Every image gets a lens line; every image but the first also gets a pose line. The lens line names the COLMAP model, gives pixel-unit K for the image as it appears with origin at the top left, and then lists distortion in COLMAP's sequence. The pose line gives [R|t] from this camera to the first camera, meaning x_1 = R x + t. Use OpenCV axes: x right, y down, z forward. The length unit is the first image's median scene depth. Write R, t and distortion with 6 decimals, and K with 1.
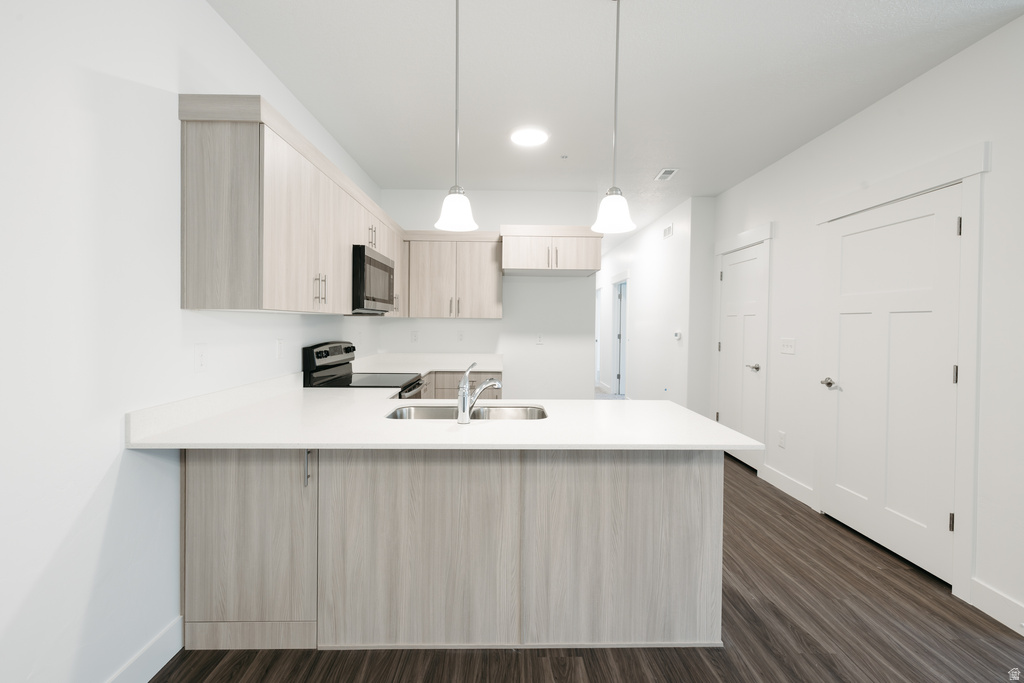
lens RADIAL K [[442.4, 0, 501.3], [0, 442.4, 328.2], [0, 0, 1]] dist [0.001120, 0.000251]
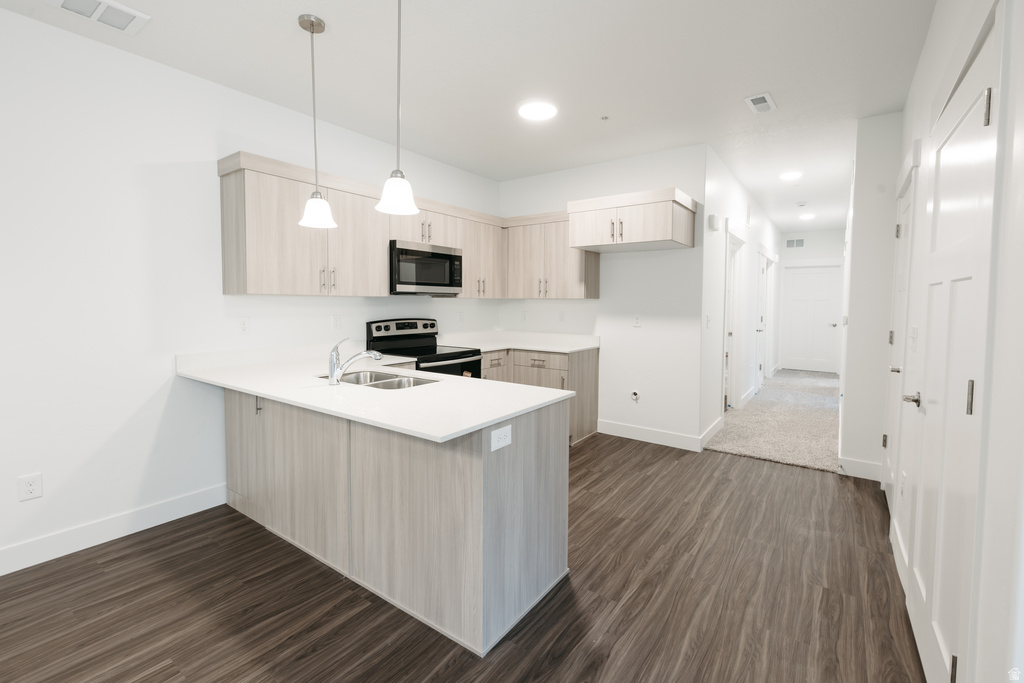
lens RADIAL K [[442.4, 0, 521.1], [0, 442.4, 324.1], [0, 0, 1]] dist [0.001120, 0.000251]
pose [[0.808898, 0.024694, -0.587430, 1.083622], [-0.005406, 0.999388, 0.034567, 0.001905], [0.587924, -0.024785, 0.808536, 0.327672]]
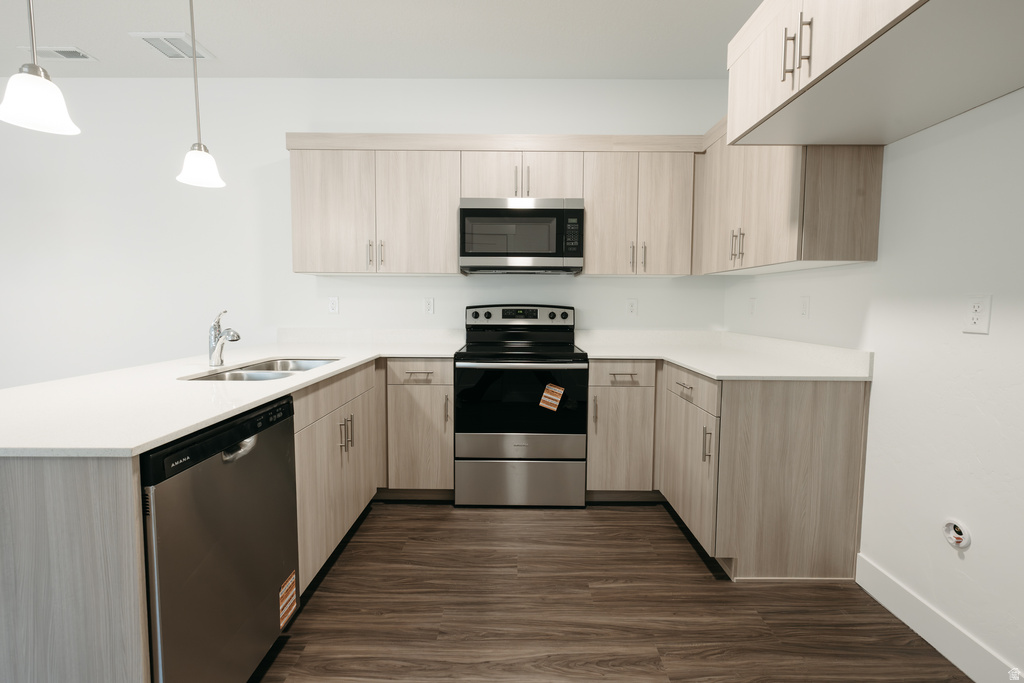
lens RADIAL K [[442.4, 0, 520.1], [0, 442.4, 326.2], [0, 0, 1]] dist [0.001120, 0.000251]
pose [[-0.005379, 0.047880, -0.998839, 0.997794], [-0.015167, 0.998734, 0.047957, 0.055619], [0.999871, 0.015407, -0.004646, 1.768617]]
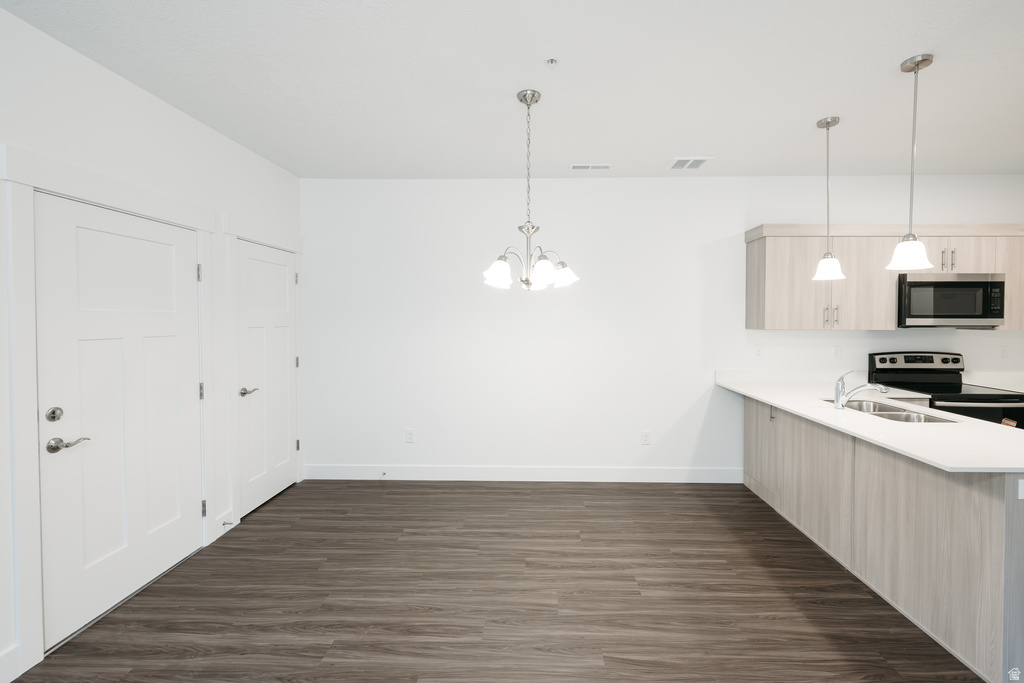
lens RADIAL K [[442.4, 0, 533.1], [0, 442.4, 324.3], [0, 0, 1]] dist [0.001120, 0.000251]
pose [[-0.031237, 0.007588, -0.999483, 1.477190], [-0.012523, 0.999890, 0.007983, -0.069629], [0.999434, 0.012766, -0.031139, 0.015393]]
